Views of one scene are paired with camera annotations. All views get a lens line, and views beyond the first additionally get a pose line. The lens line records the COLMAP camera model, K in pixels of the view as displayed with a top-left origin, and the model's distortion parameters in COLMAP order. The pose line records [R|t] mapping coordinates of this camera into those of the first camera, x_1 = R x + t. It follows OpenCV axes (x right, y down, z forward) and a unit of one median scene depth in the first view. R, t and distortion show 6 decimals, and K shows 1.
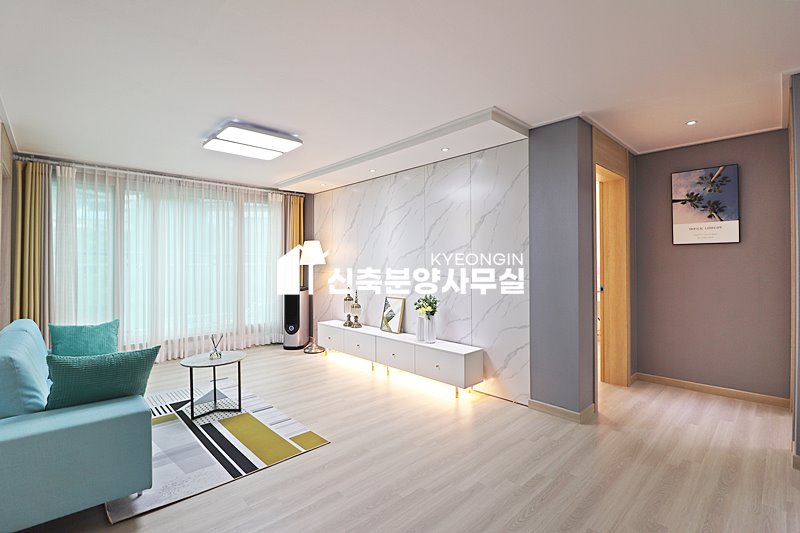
lens RADIAL K [[373.7, 0, 401.5], [0, 373.7, 258.9], [0, 0, 1]] dist [-0.020951, -0.000751]
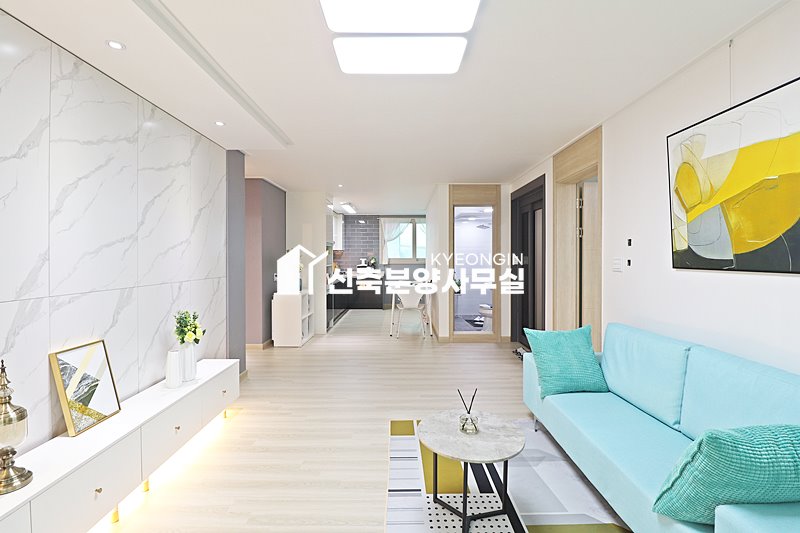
lens RADIAL K [[373.7, 0, 401.5], [0, 373.7, 258.9], [0, 0, 1]] dist [-0.020951, -0.000751]
pose [[-0.730584, 0.003163, 0.682815, -0.716756], [-0.002020, 0.999975, -0.006794, 0.006084], [-0.682820, -0.006343, -0.730559, 1.306652]]
